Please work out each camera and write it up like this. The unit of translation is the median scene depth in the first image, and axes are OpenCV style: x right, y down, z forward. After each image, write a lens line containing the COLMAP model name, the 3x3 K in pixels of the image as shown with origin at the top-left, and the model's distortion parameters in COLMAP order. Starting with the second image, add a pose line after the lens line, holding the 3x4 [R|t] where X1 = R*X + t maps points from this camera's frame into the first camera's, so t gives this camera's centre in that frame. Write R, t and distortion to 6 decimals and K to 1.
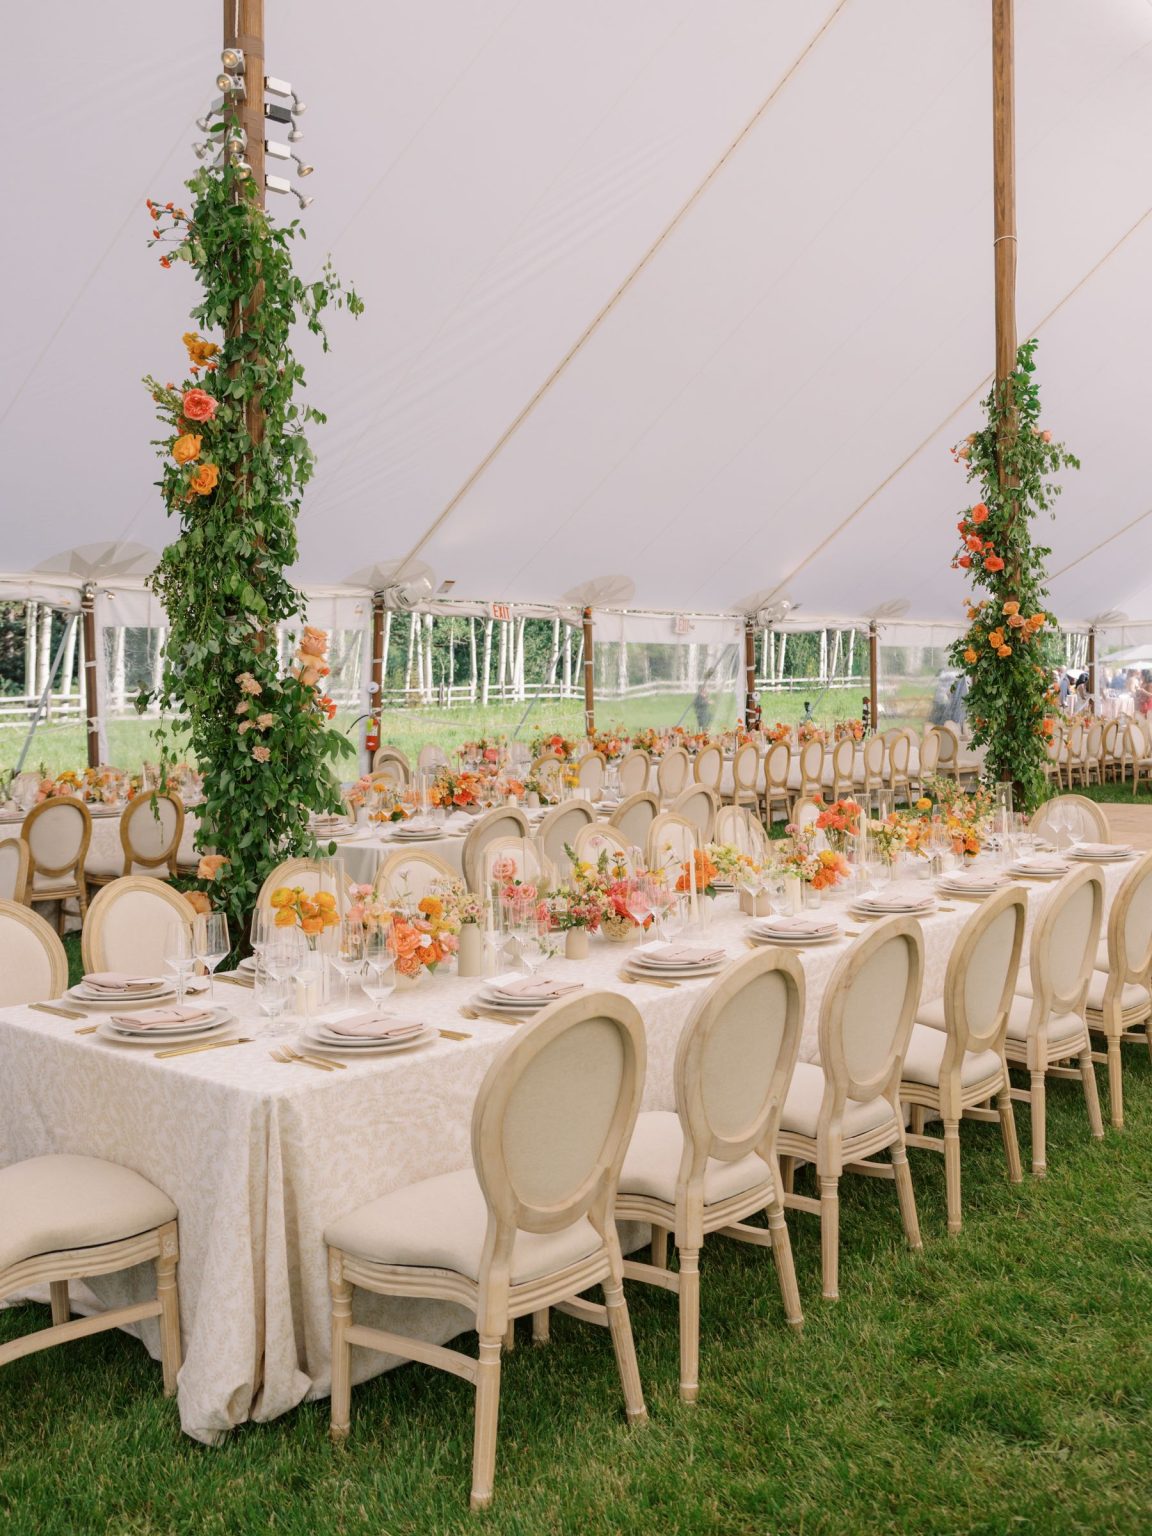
lens RADIAL K [[1383.0, 0, 576.0], [0, 1383.0, 768.0], [0, 0, 1]] dist [-0.008860, 0.014703]
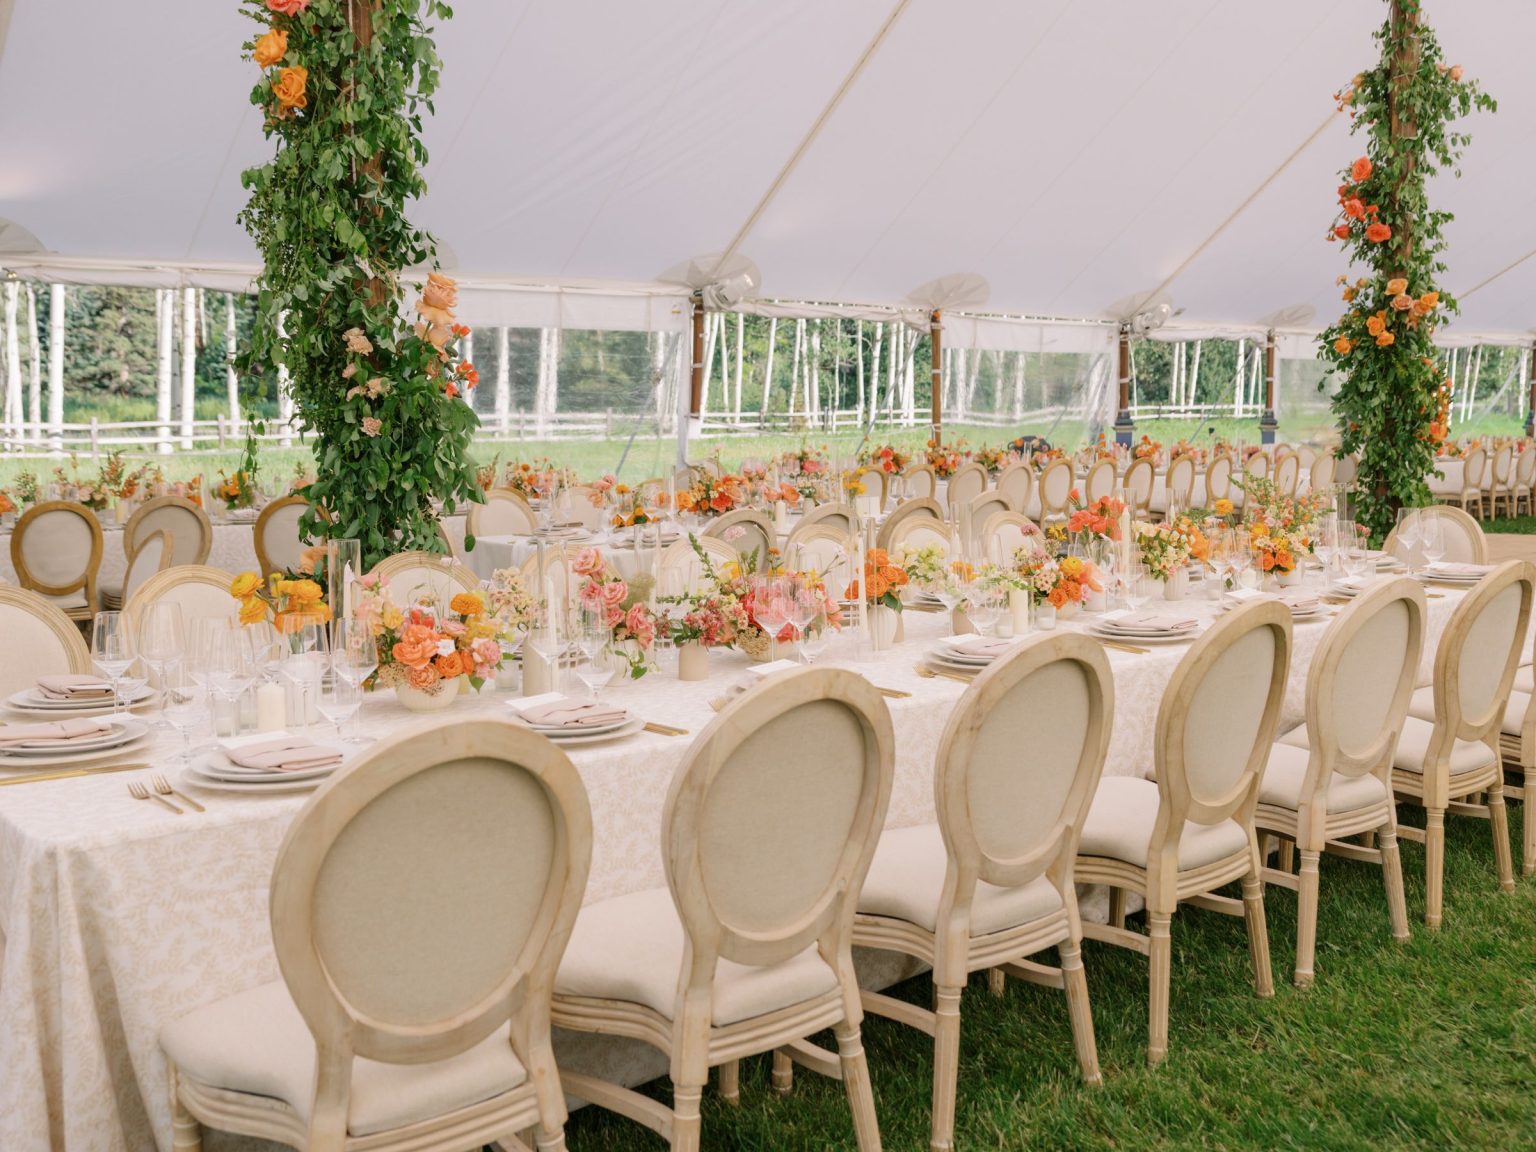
lens RADIAL K [[1383.0, 0, 766.8], [0, 1383.0, 620.2], [0, 0, 1]] dist [-0.008860, 0.014703]
pose [[0.987783, 0.027265, -0.153433, 0.074050], [-0.013818, 0.996022, 0.088034, 0.015766], [0.155222, -0.084838, 0.984230, 0.108651]]
